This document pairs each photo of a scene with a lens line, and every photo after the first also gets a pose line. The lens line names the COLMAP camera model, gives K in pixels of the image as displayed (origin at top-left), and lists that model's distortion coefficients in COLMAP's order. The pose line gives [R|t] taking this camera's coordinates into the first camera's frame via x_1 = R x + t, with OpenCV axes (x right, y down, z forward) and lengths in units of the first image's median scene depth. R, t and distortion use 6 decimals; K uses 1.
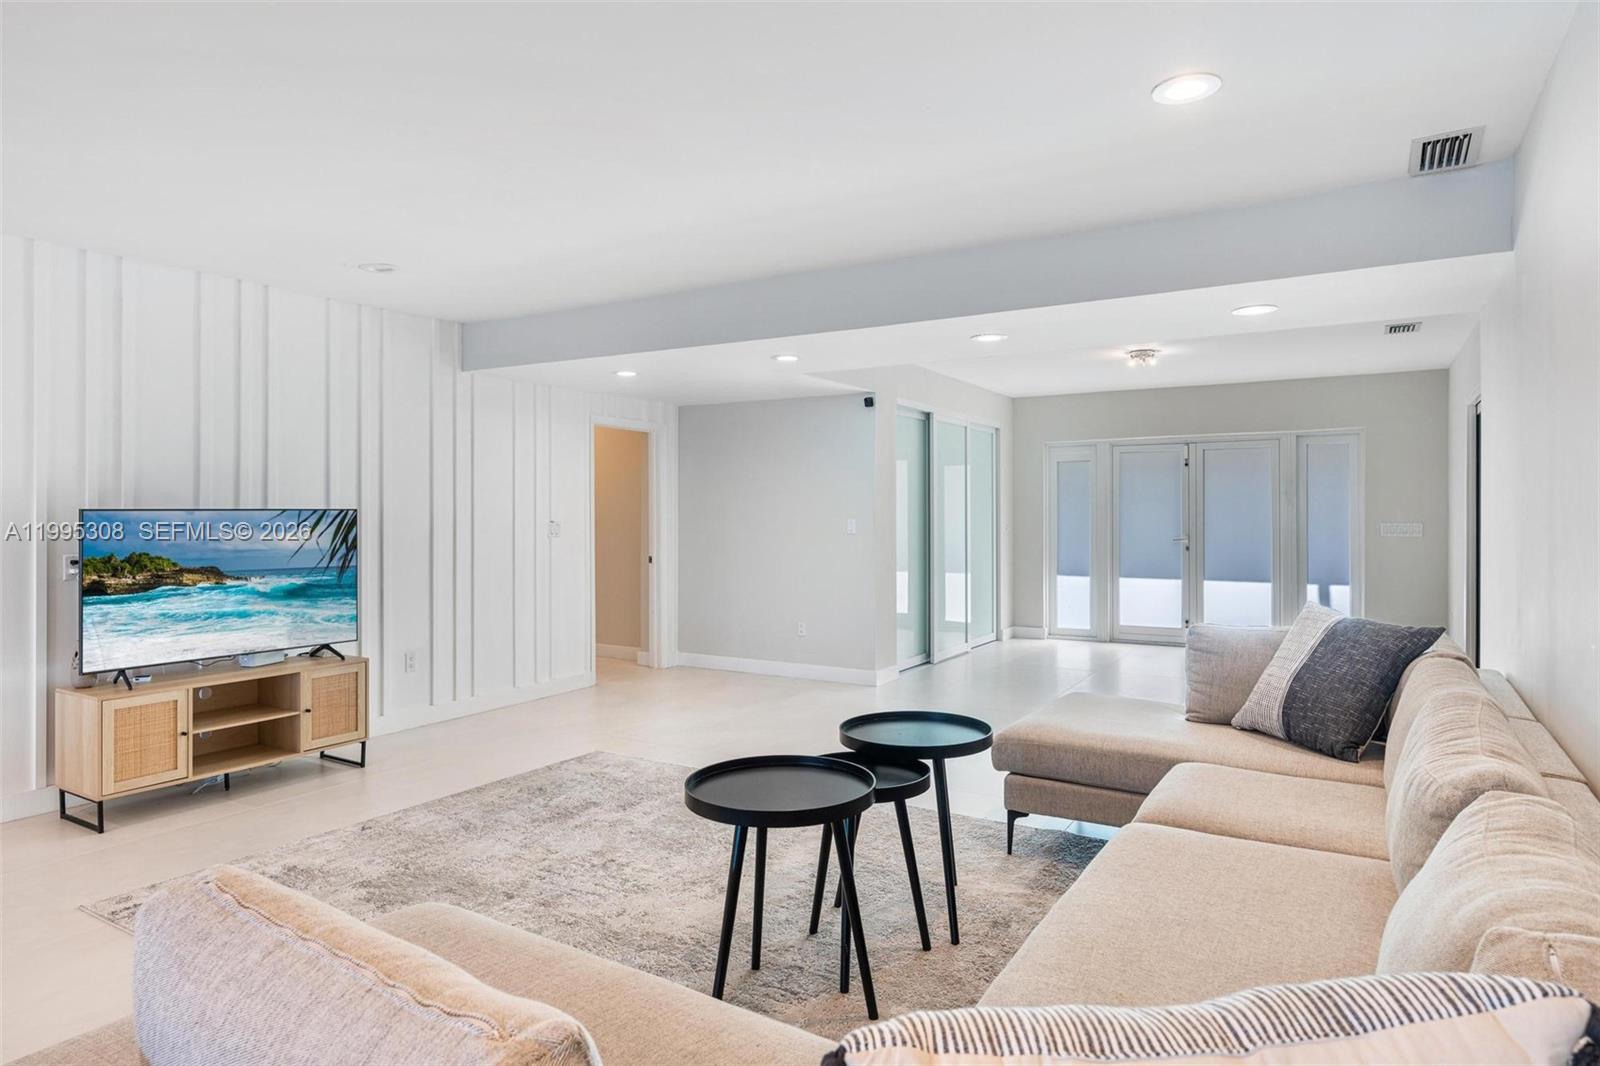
lens RADIAL K [[903.2, 0, 796.6], [0, 903.2, 517.8], [0, 0, 1]] dist [-0.009652, 0.001286]
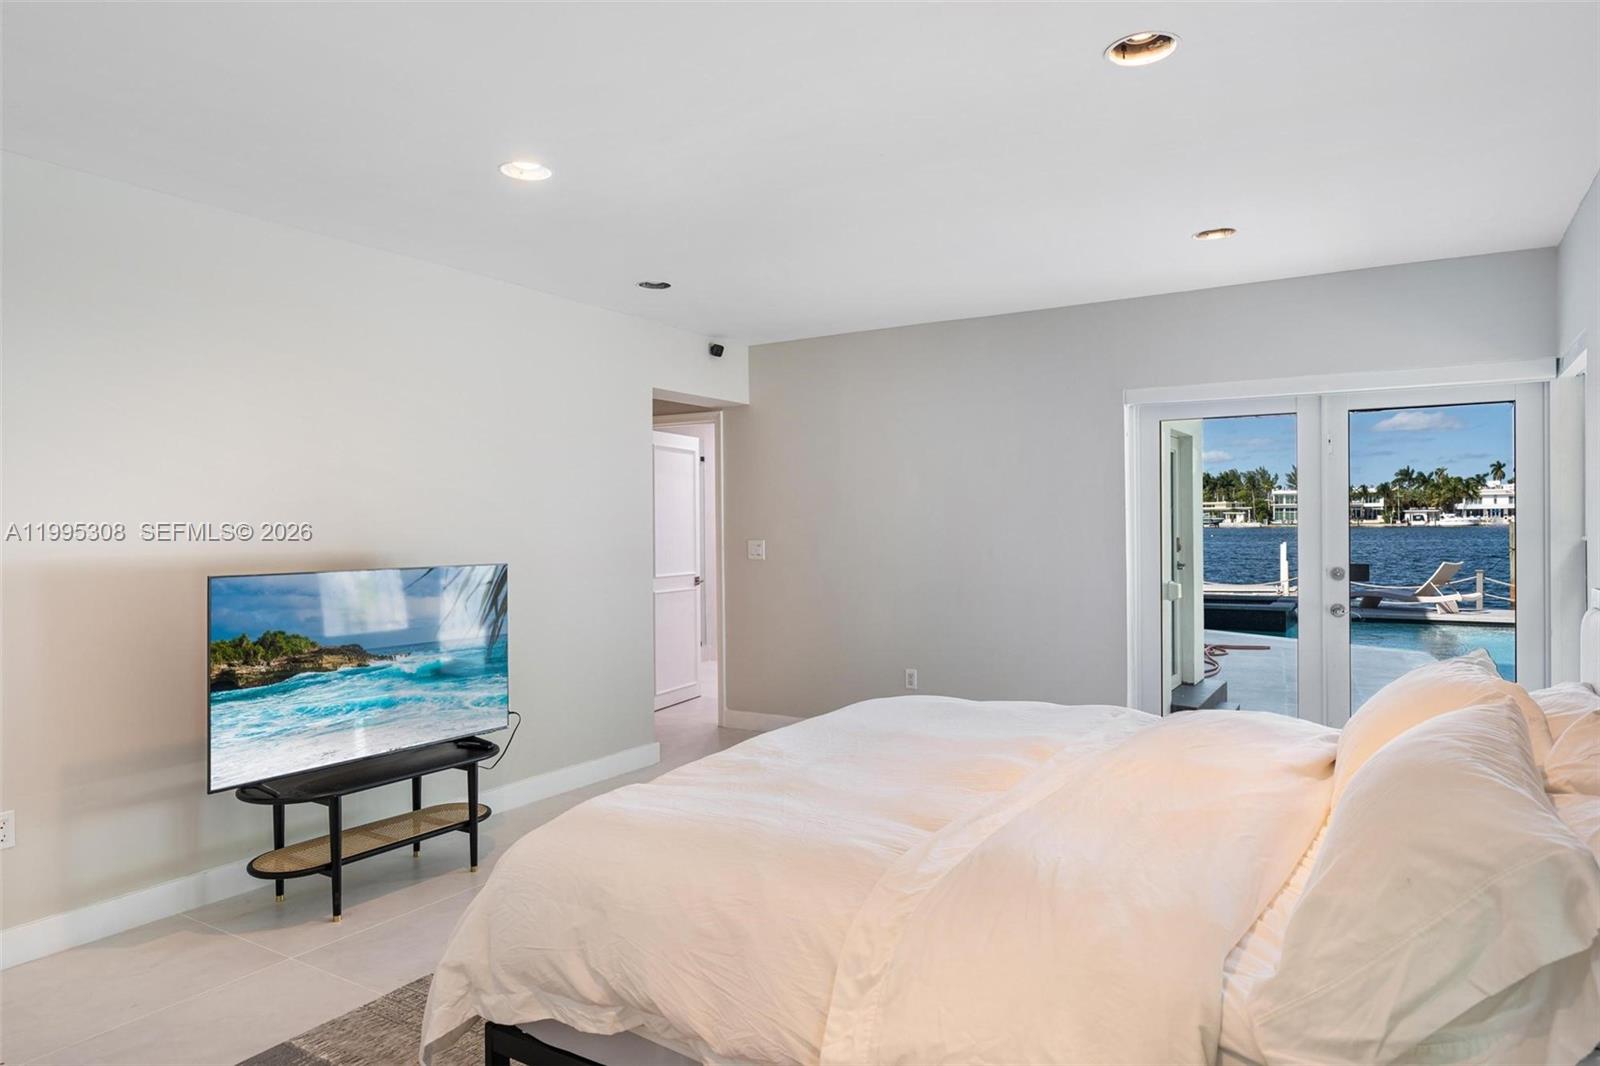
lens RADIAL K [[951.9, 0, 793.3], [0, 951.9, 531.0], [0, 0, 1]] dist [-0.032720, 0.002548]
pose [[0.999932, 0.002086, 0.011496, -0.261366], [-0.002123, 0.999993, 0.003162, -0.044004], [-0.011489, -0.003186, 0.999929, 0.167823]]
